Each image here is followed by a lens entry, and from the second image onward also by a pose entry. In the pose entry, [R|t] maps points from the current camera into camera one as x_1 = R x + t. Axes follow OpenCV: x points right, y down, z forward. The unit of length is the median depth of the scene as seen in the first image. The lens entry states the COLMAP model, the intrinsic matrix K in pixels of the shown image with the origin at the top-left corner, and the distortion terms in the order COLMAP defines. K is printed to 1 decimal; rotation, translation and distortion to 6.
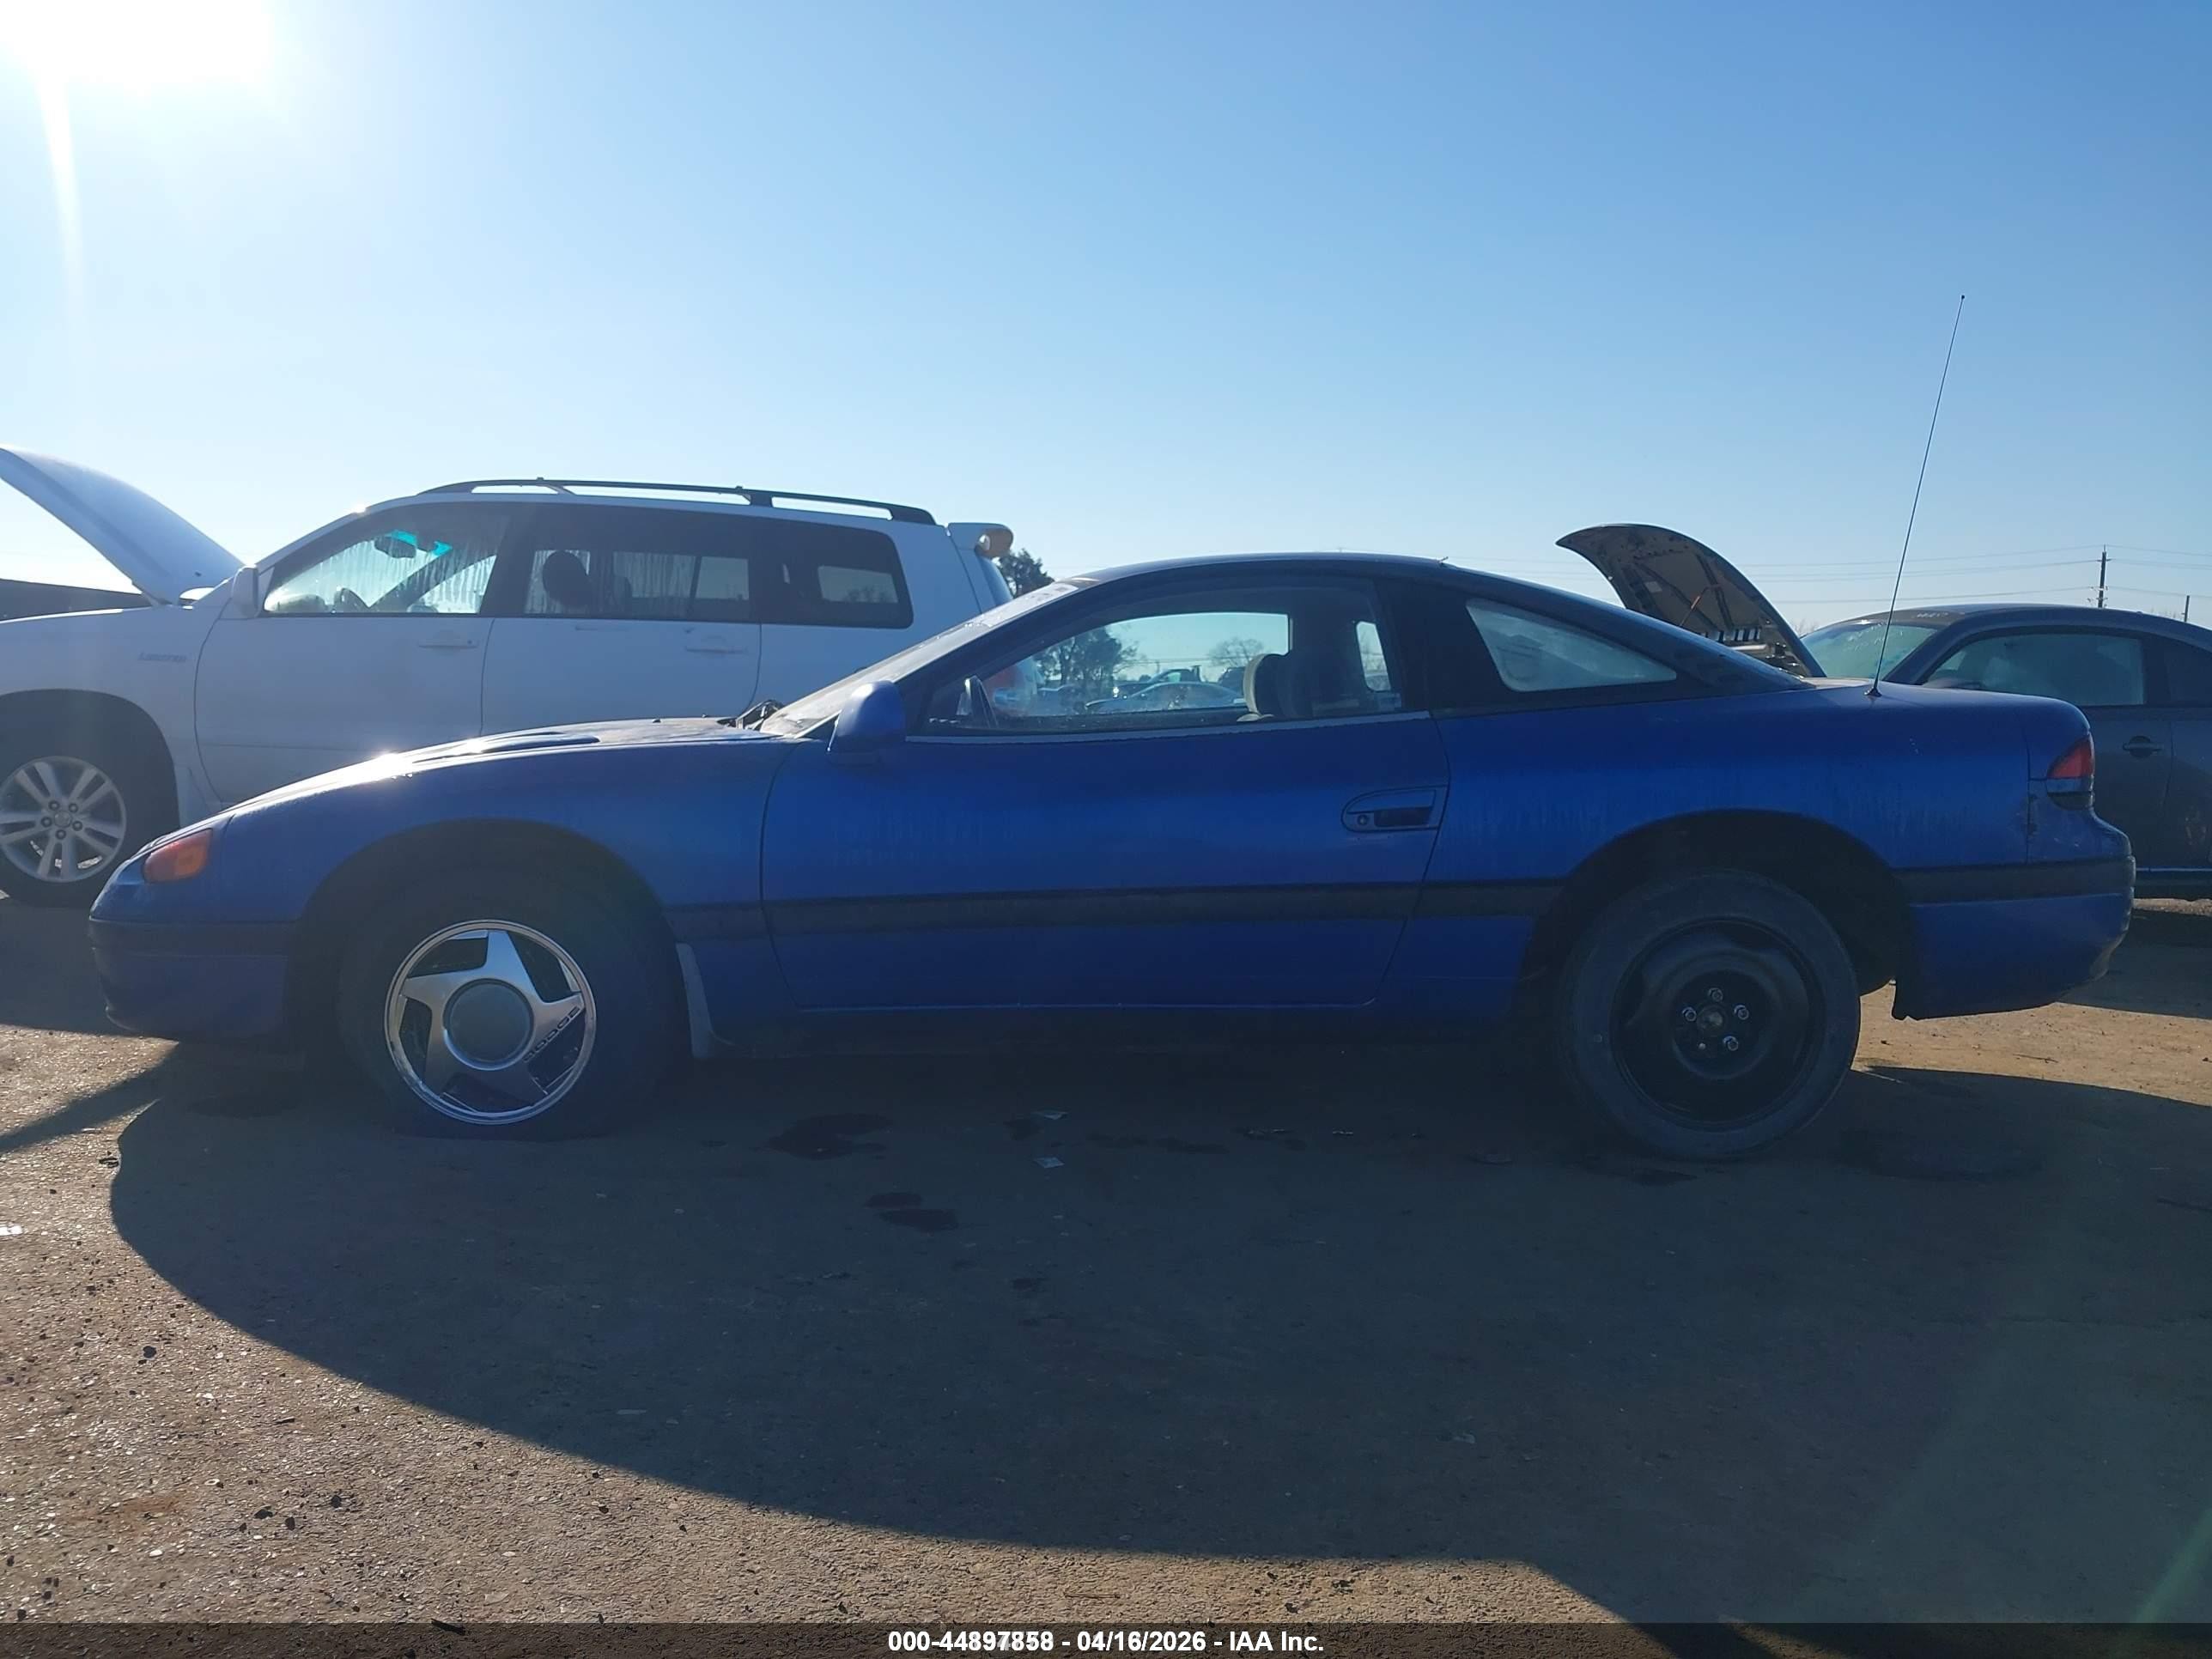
lens RADIAL K [[1712.9, 0, 1110.1], [0, 1712.9, 837.5], [0, 0, 1]] dist [0.044063, -0.031402]
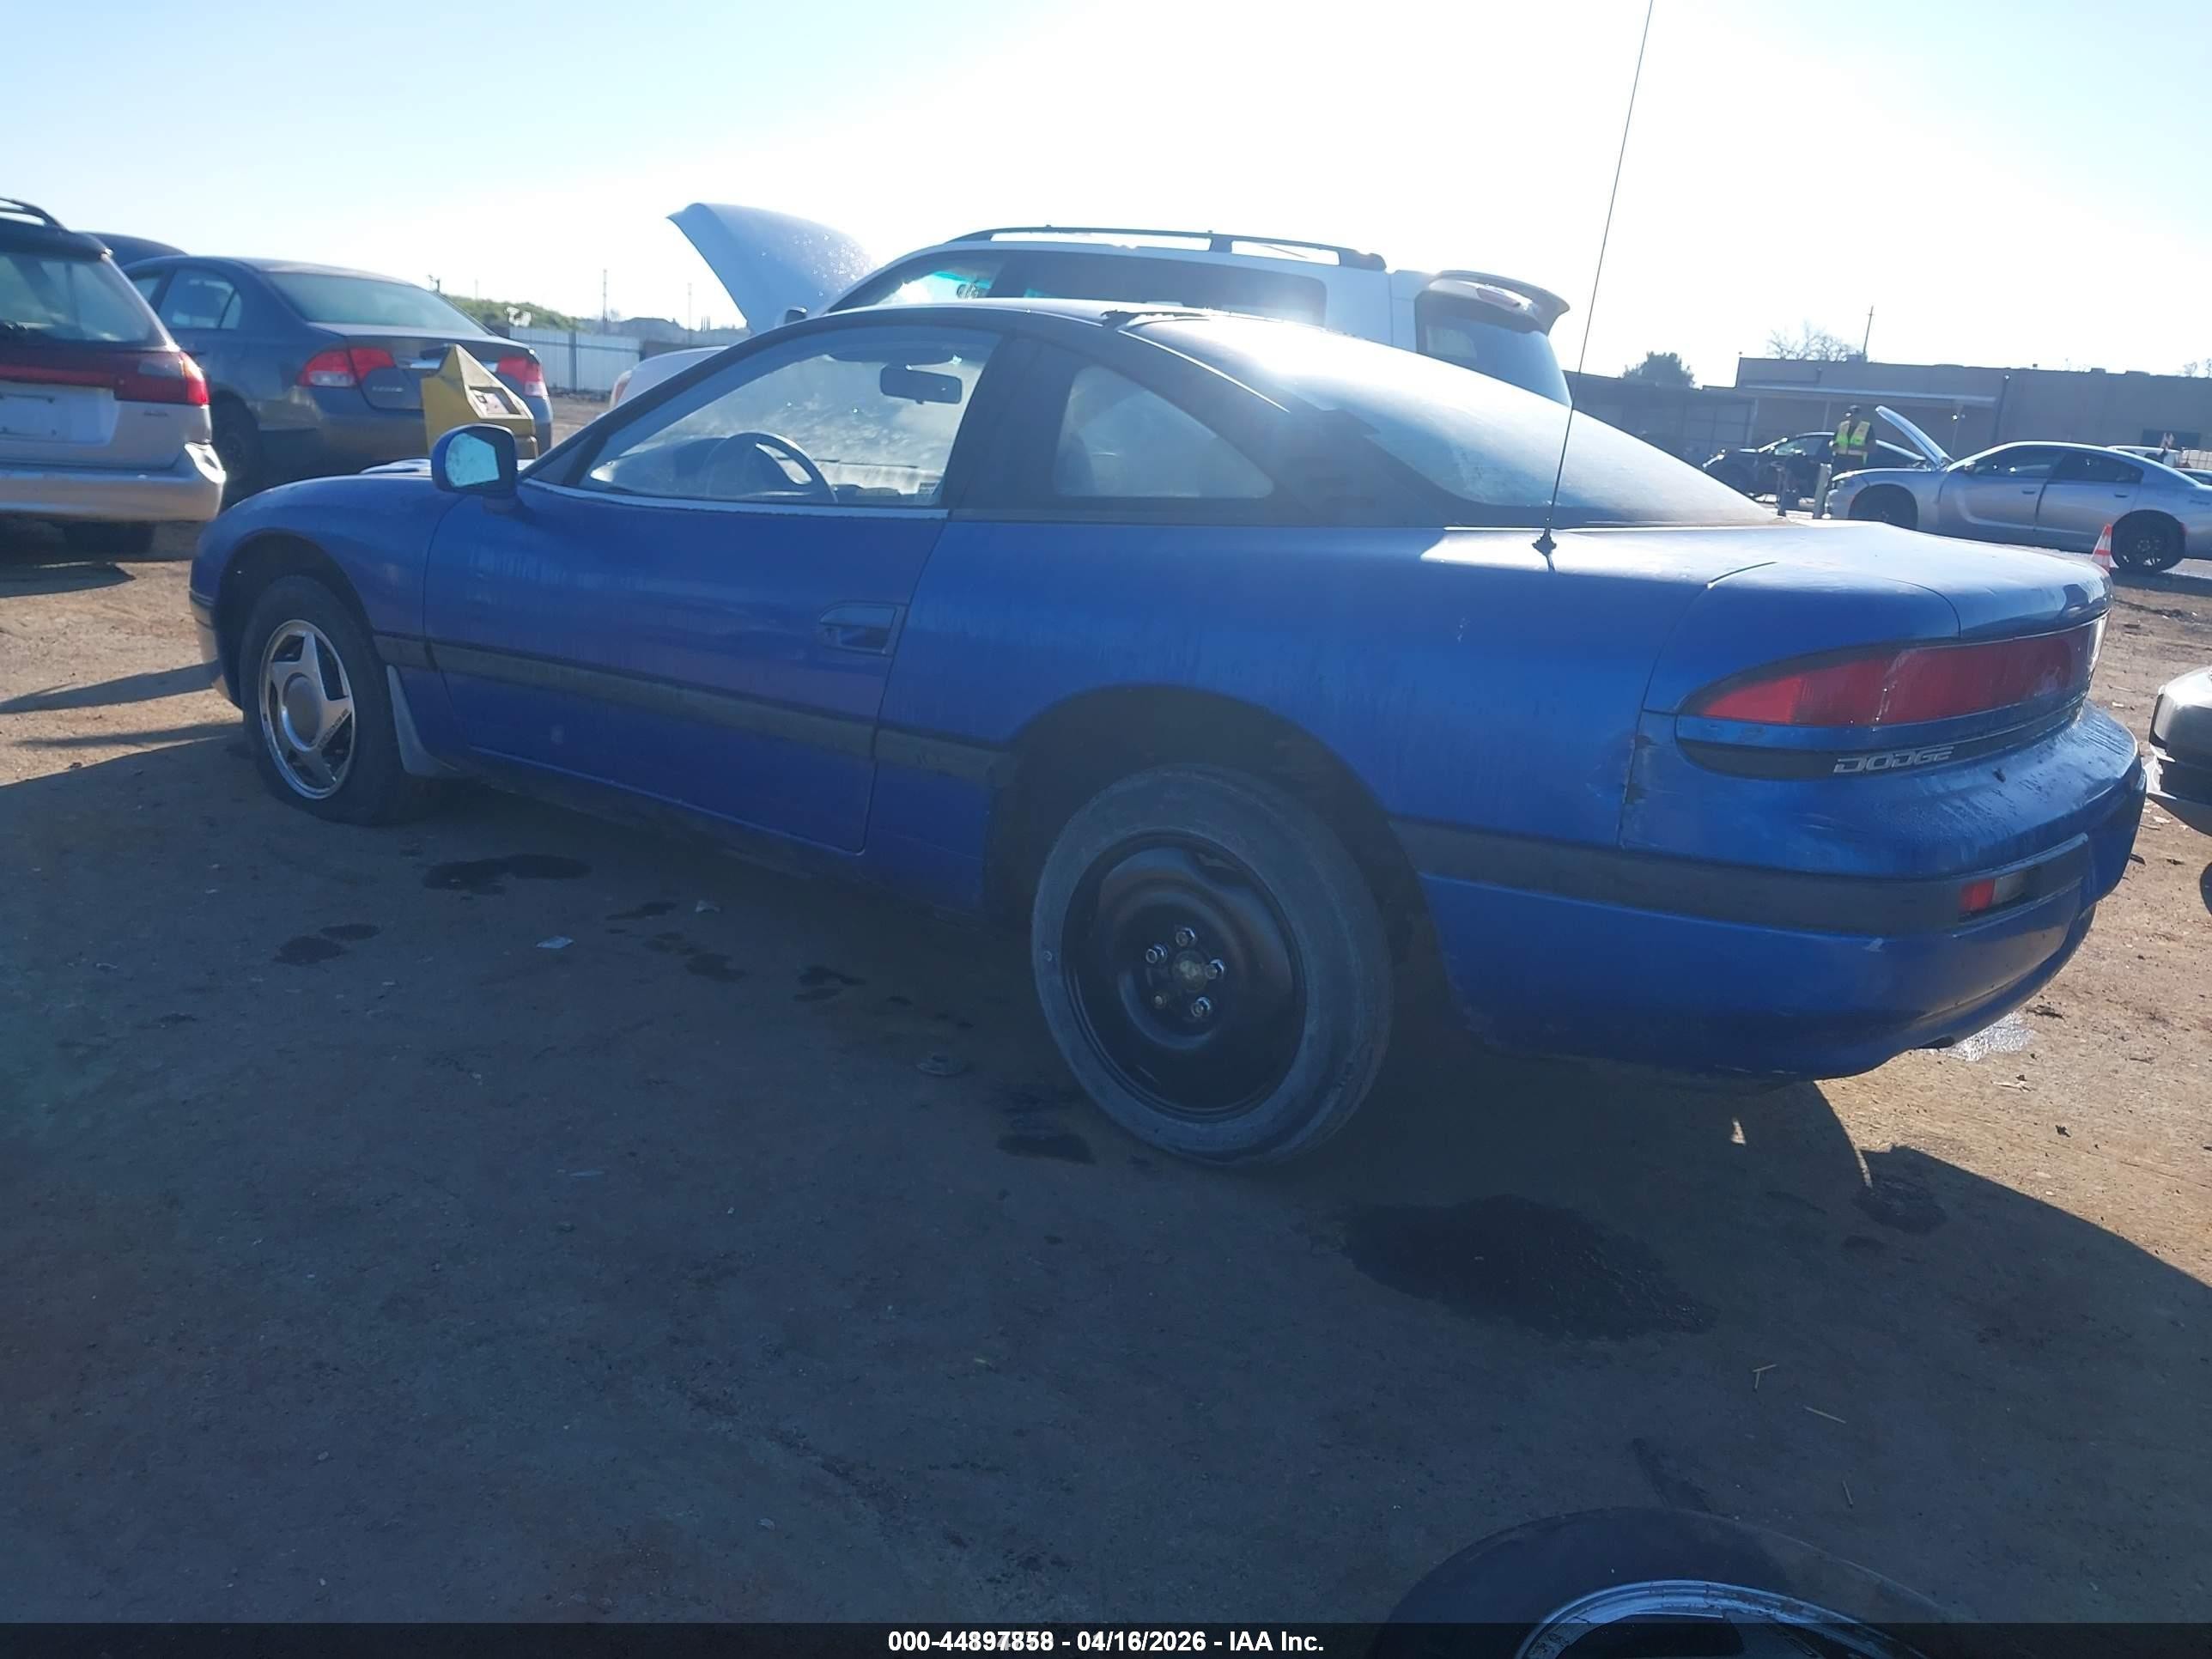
lens RADIAL K [[1712.9, 0, 1104.2], [0, 1712.9, 828.1], [0, 0, 1]] dist [0.044063, -0.031402]
pose [[0.779623, 0.196367, -0.594666, 0.732772], [-0.118144, 0.978636, 0.168269, -0.070568], [0.615003, -0.060930, 0.786167, 0.402536]]
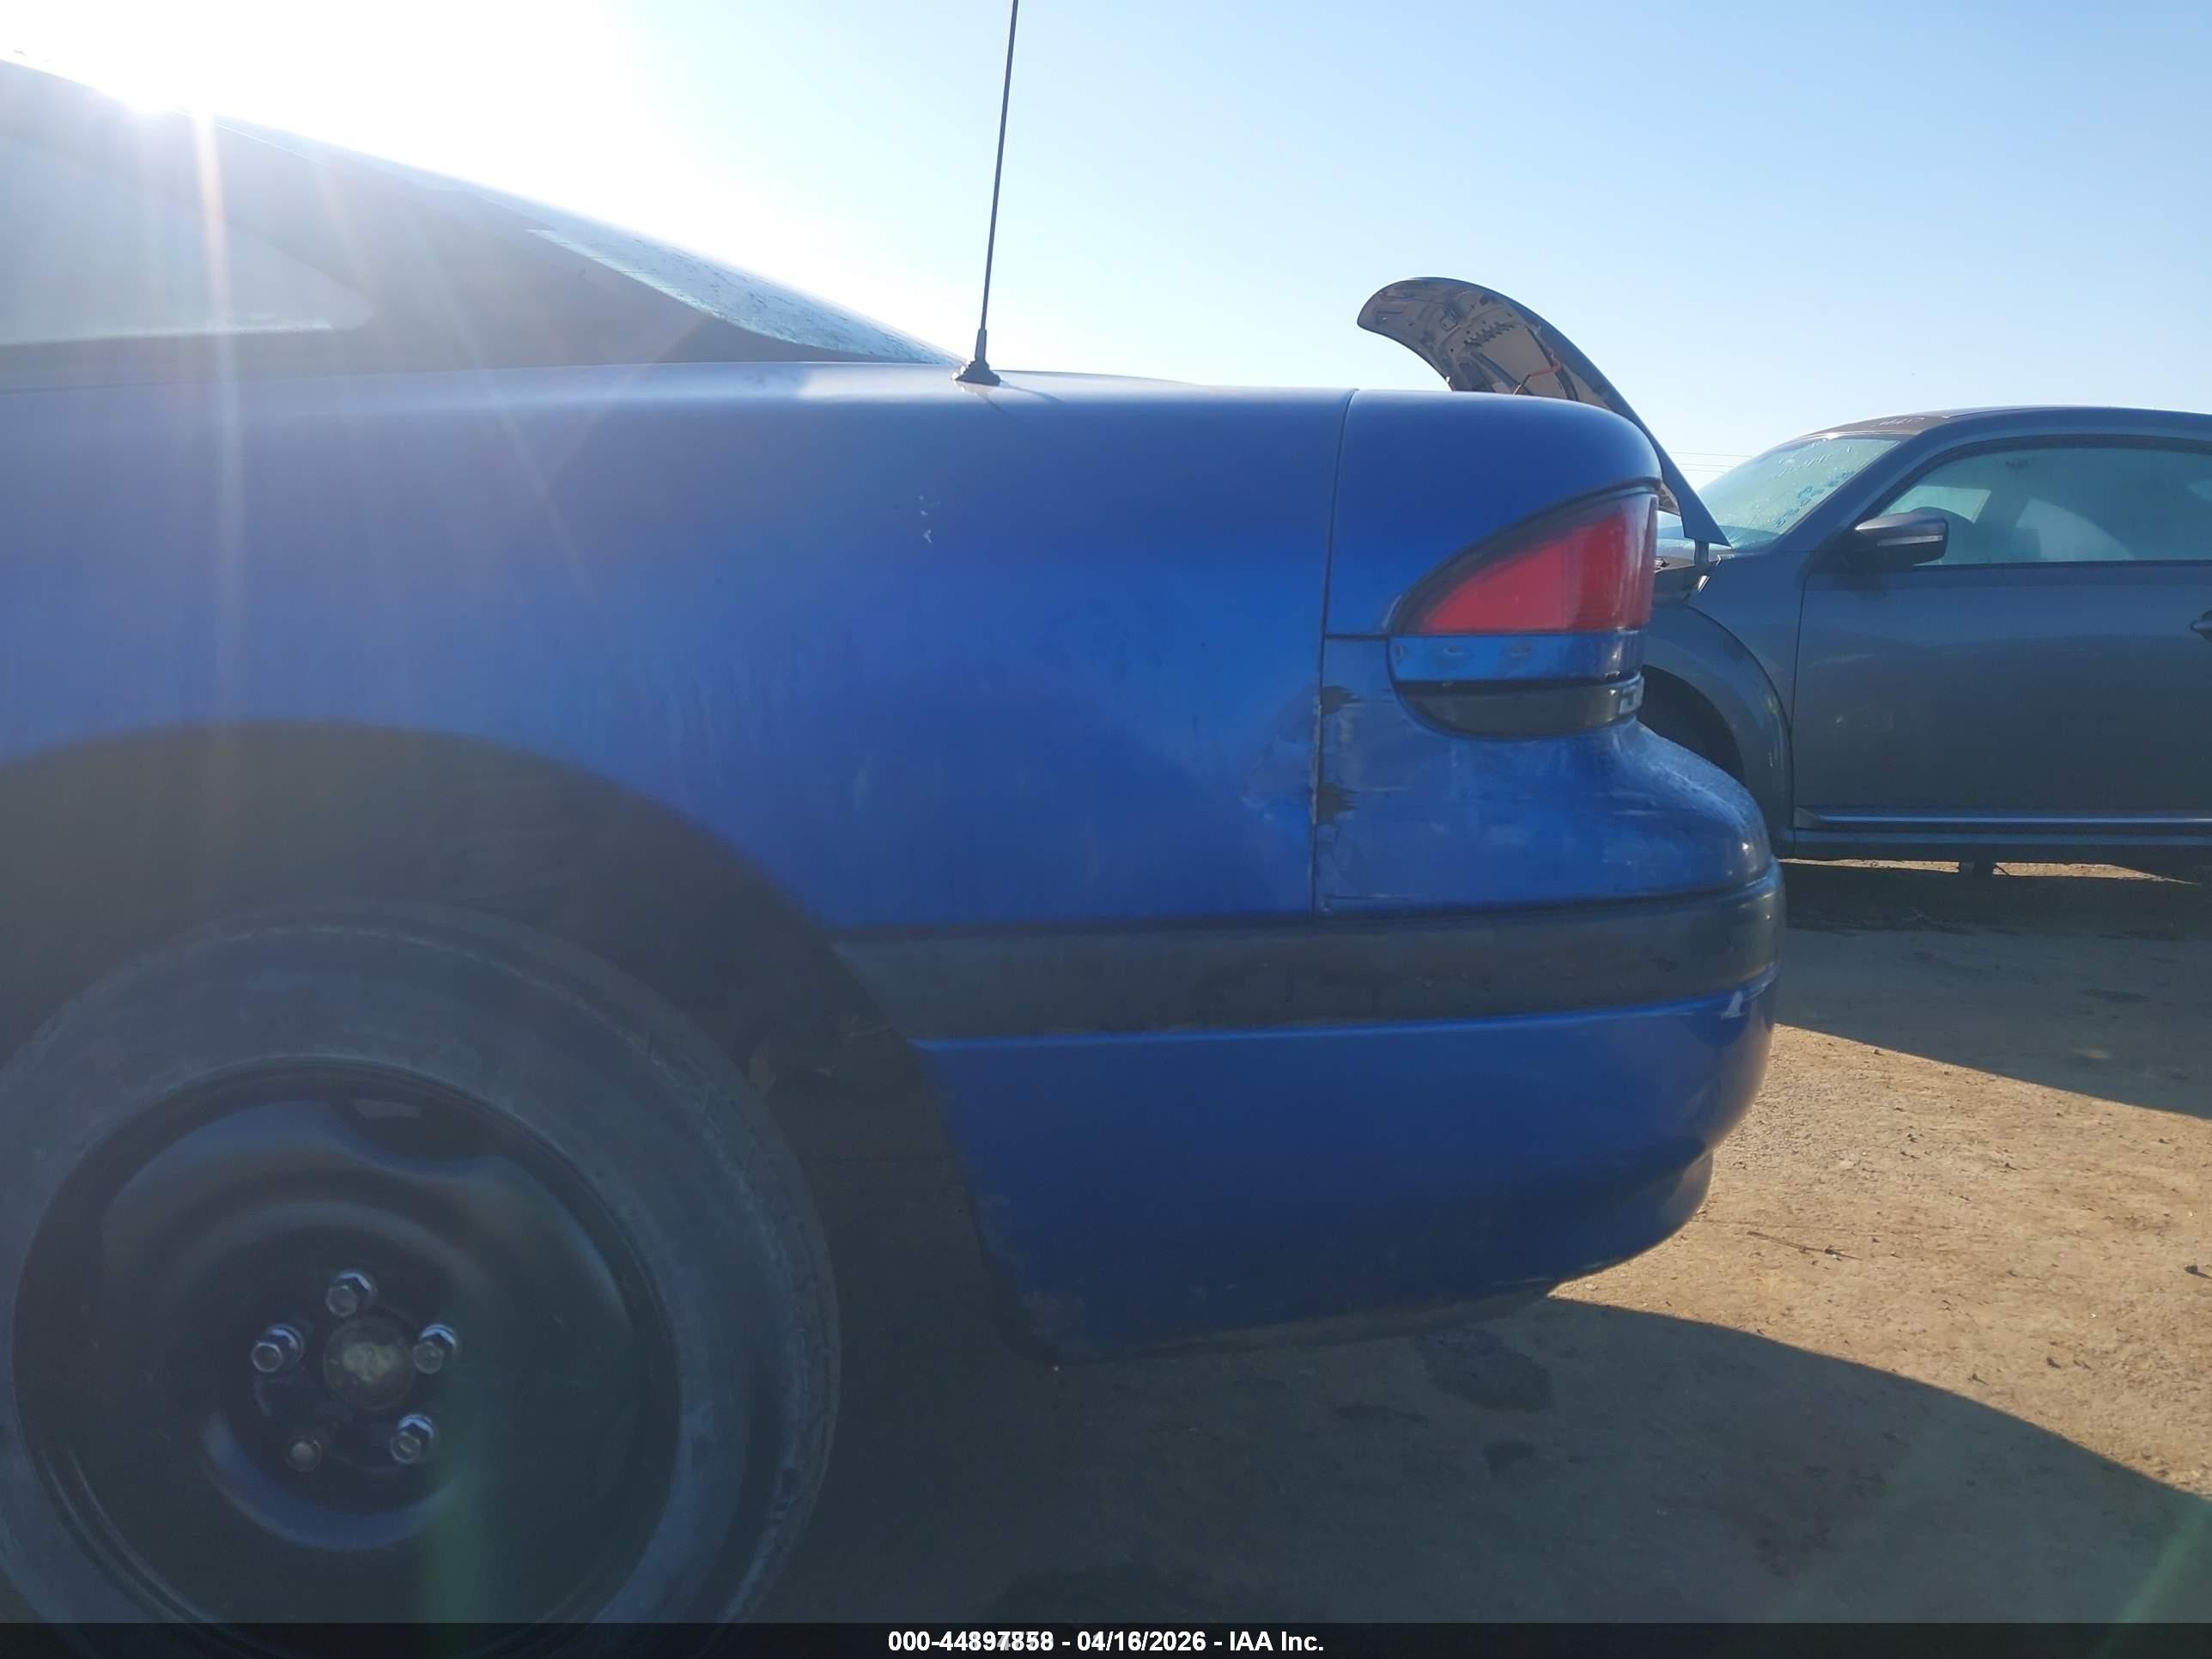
lens RADIAL K [[1712.9, 0, 1092.7], [0, 1712.9, 829.3], [0, 0, 1]] dist [0.044063, -0.031402]
pose [[0.997201, 0.022180, -0.071396, 0.501449], [-0.017600, 0.997785, 0.064149, -0.018097], [0.072661, -0.062713, 0.995383, 0.679804]]
